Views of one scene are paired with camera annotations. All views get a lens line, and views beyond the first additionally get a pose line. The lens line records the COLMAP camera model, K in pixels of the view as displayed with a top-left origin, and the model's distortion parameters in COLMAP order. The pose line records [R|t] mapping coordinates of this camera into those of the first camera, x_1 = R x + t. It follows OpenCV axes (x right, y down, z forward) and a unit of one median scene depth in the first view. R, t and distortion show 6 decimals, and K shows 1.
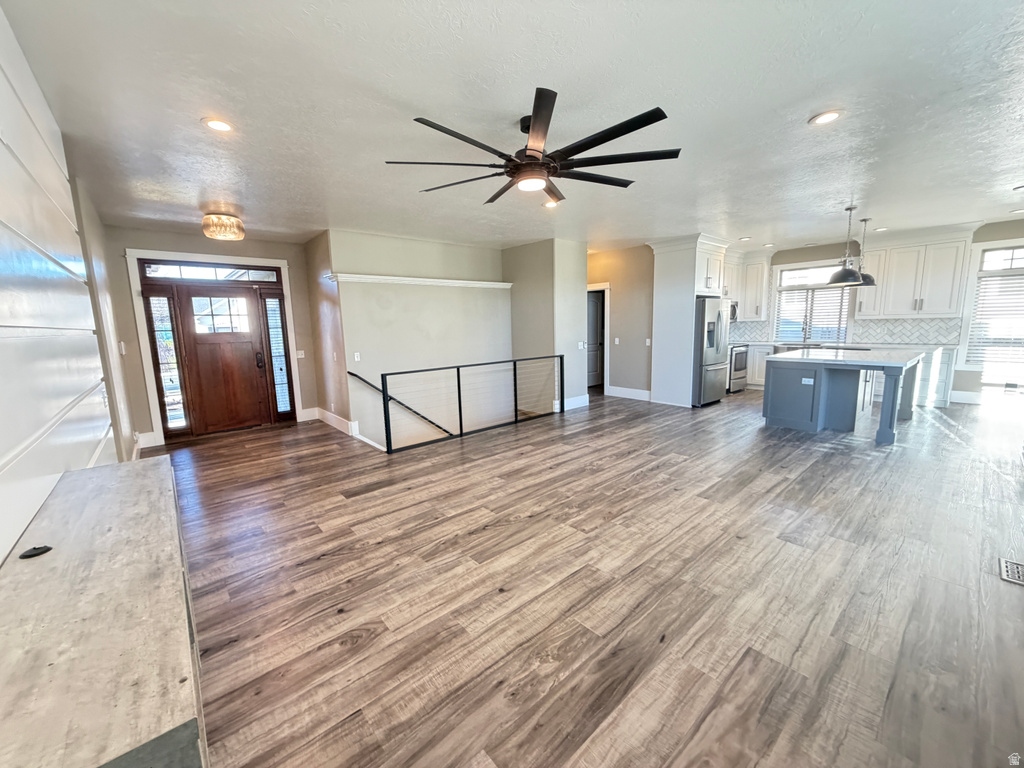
lens RADIAL K [[409.6, 0, 508.1], [0, 409.6, 384.1], [0, 0, 1]] dist [-0.000321, -0.000244]
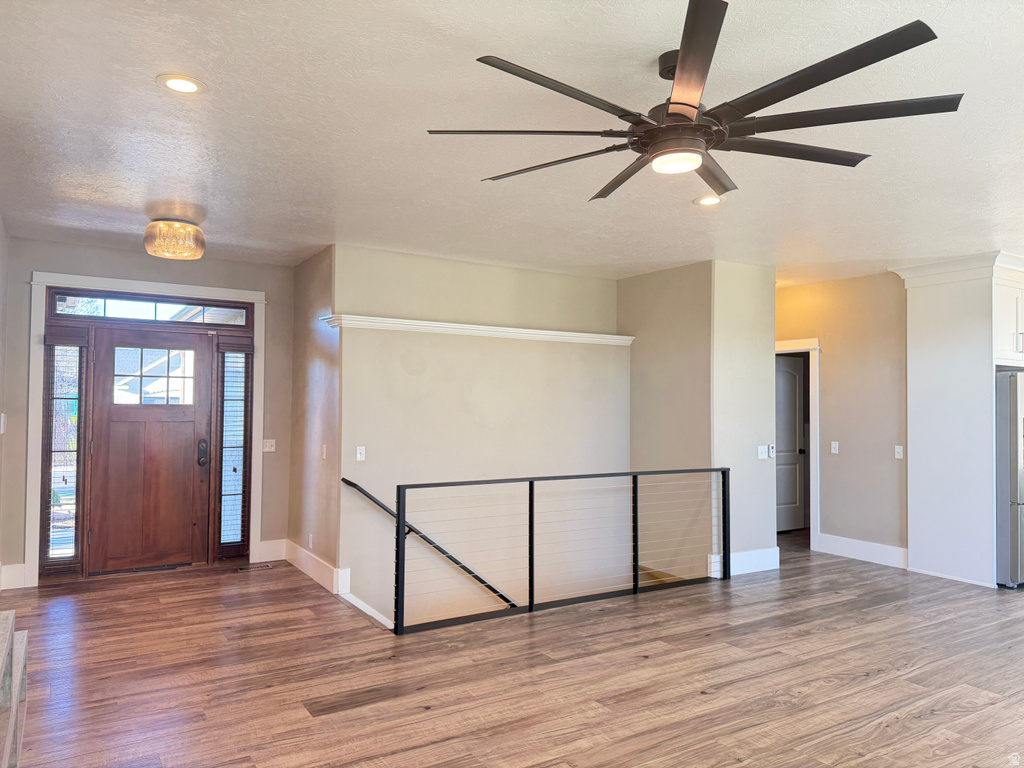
lens RADIAL K [[721.2, 0, 510.2], [0, 721.2, 390.0], [0, 0, 1]] dist [0.044052, -0.048609]
pose [[0.986962, 0.031632, -0.157813, -0.000638], [-0.057725, 0.984835, -0.163611, -0.001167], [0.150245, 0.170588, 0.973820, 0.024615]]
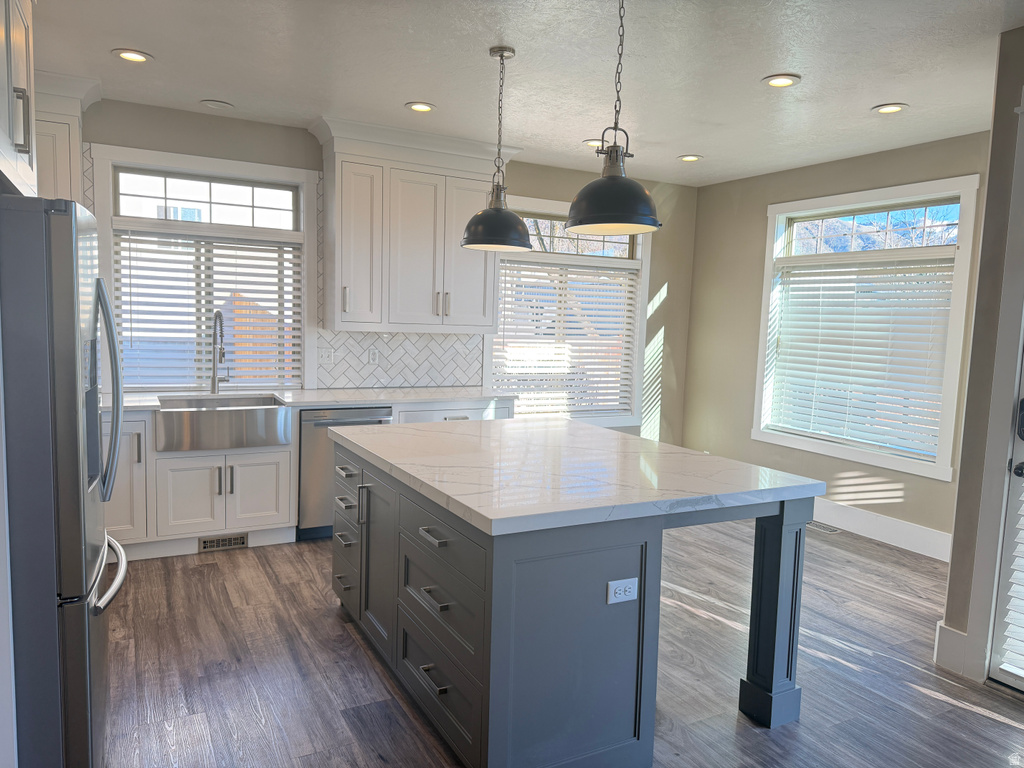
lens RADIAL K [[721.2, 0, 510.2], [0, 721.2, 390.0], [0, 0, 1]] dist [0.044052, -0.048609]
pose [[0.214159, -0.063460, 0.974735, 0.272856], [0.107998, 0.993308, 0.040942, -0.149255], [-0.970810, 0.096501, 0.219580, 0.917067]]
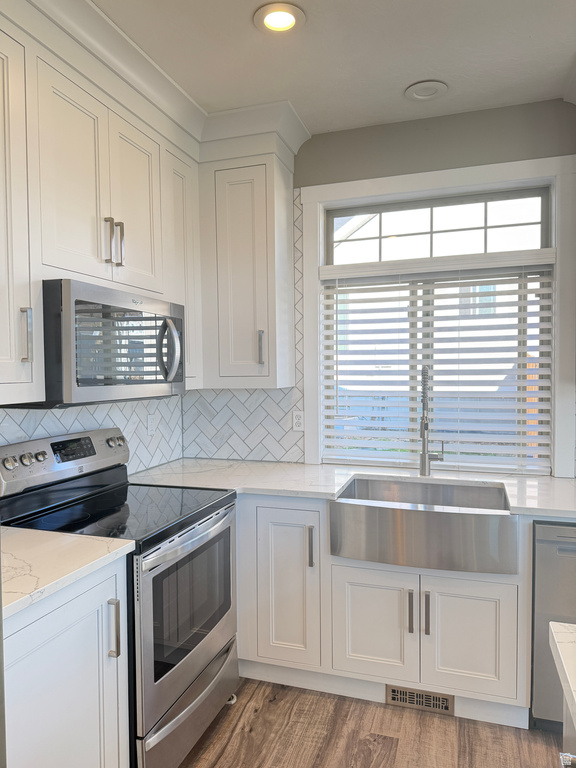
lens RADIAL K [[538.2, 0, 288.0], [0, 538.2, 384.0], [0, 0, 1]] dist [0.042860, -0.070301]
pose [[0.857075, 0.006702, 0.515149, 0.694109], [0.062051, 0.991293, -0.116134, -0.181501], [-0.511442, 0.131501, 0.849196, 1.092676]]
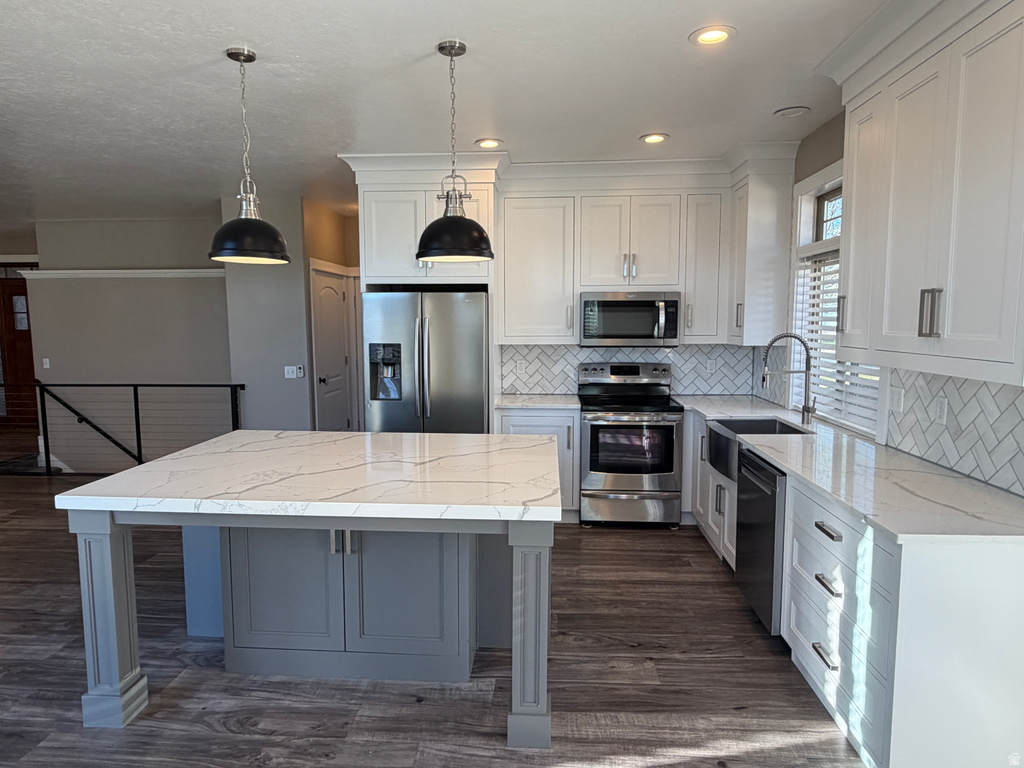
lens RADIAL K [[651.9, 0, 512.0], [0, 651.9, 384.0], [0, 0, 1]] dist [-0.000328, -0.000437]
pose [[0.714798, 0.092540, -0.693181, 1.333268], [-0.121013, 0.992621, 0.007728, -0.156653], [0.688781, 0.078360, 0.720722, 0.708048]]
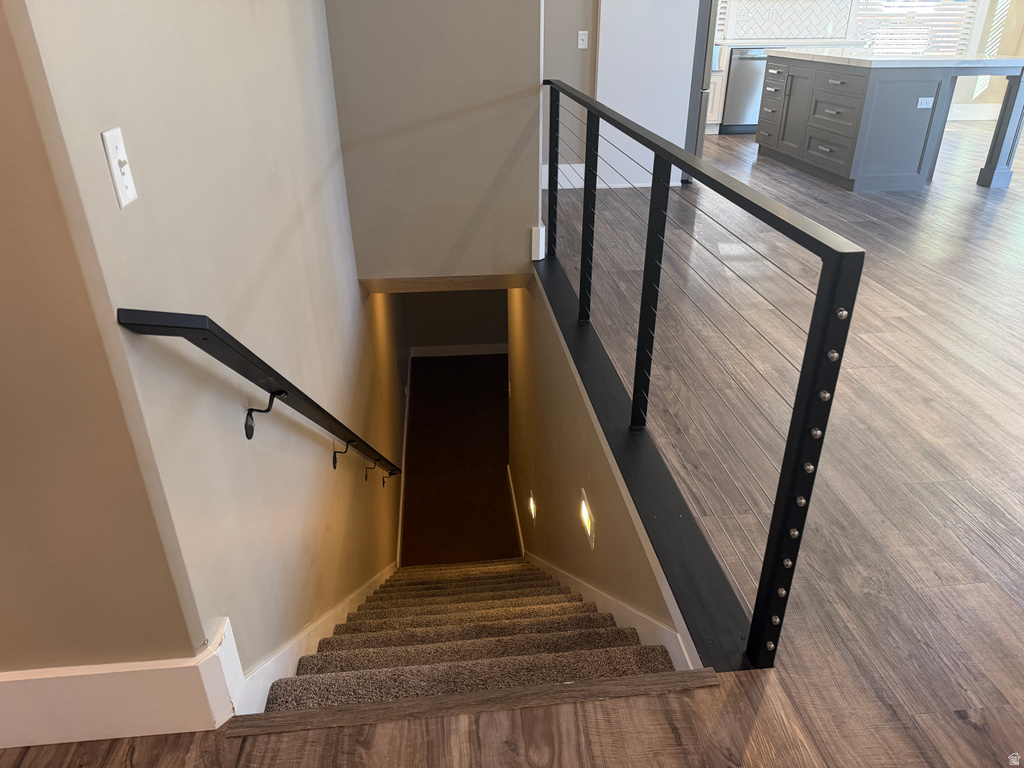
lens RADIAL K [[721.2, 0, 510.2], [0, 721.2, 390.0], [0, 0, 1]] dist [0.044052, -0.048609]
pose [[0.570294, -0.361794, 0.737476, -0.487982], [0.112578, 0.923736, 0.366113, -0.070812], [-0.813690, -0.125769, 0.567531, 0.806955]]
